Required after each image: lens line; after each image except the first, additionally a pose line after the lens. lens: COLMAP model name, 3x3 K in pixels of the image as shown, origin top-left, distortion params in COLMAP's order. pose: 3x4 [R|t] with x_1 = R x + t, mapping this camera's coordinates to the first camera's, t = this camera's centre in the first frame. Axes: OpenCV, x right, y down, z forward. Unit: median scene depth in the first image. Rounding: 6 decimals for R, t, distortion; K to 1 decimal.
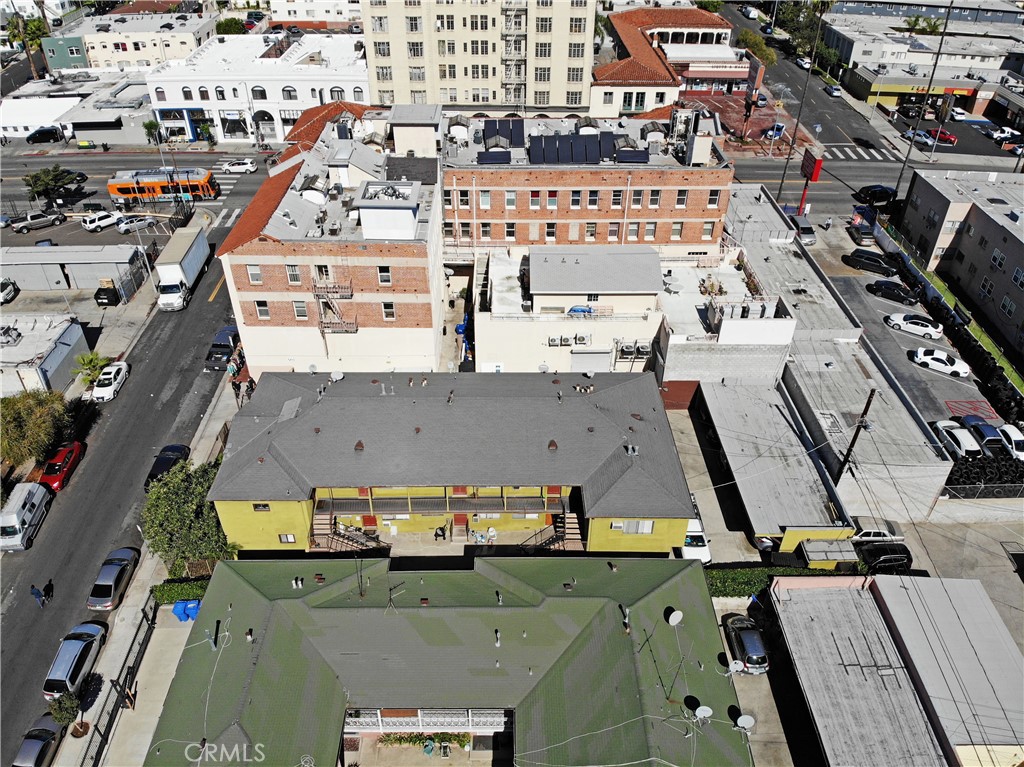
lens RADIAL K [[749.0, 0, 512.0], [0, 749.0, 383.5], [0, 0, 1]] dist [0.067624, -0.170007]
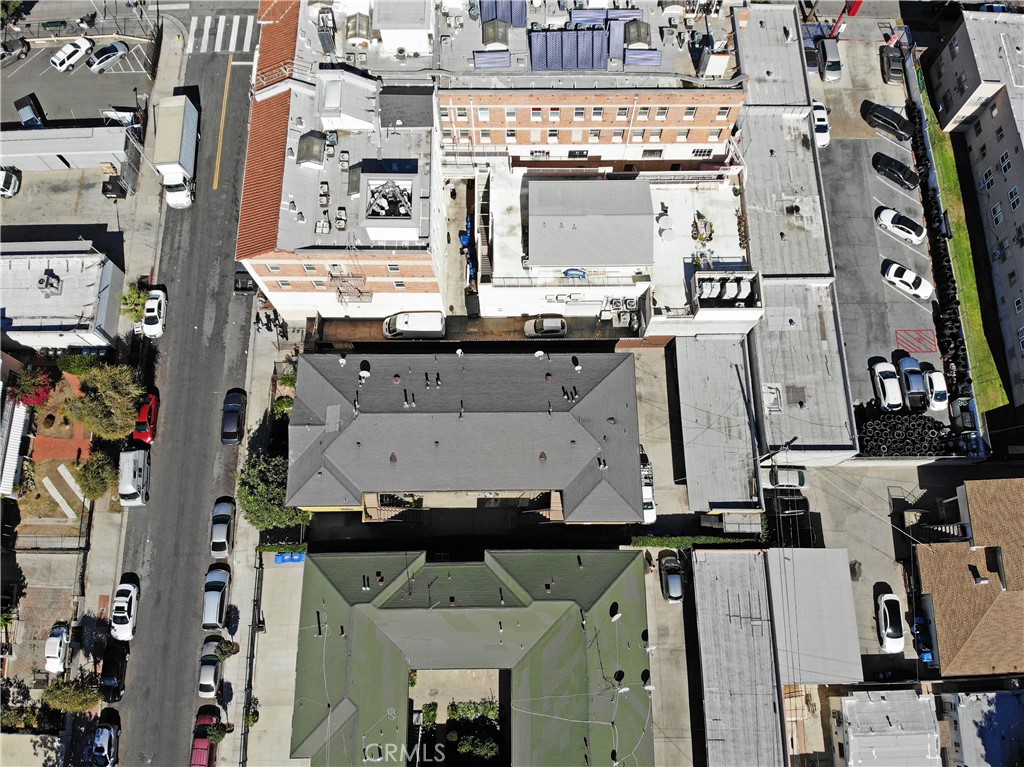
lens RADIAL K [[782.8, 0, 516.9], [0, 782.8, 384.4], [0, 0, 1]] dist [0.097130, -0.211926]
pose [[0.999988, 0.001531, -0.004594, 0.012242], [0.001441, 0.811625, 0.584177, -0.606240], [0.004623, -0.584177, 0.811613, -0.016343]]
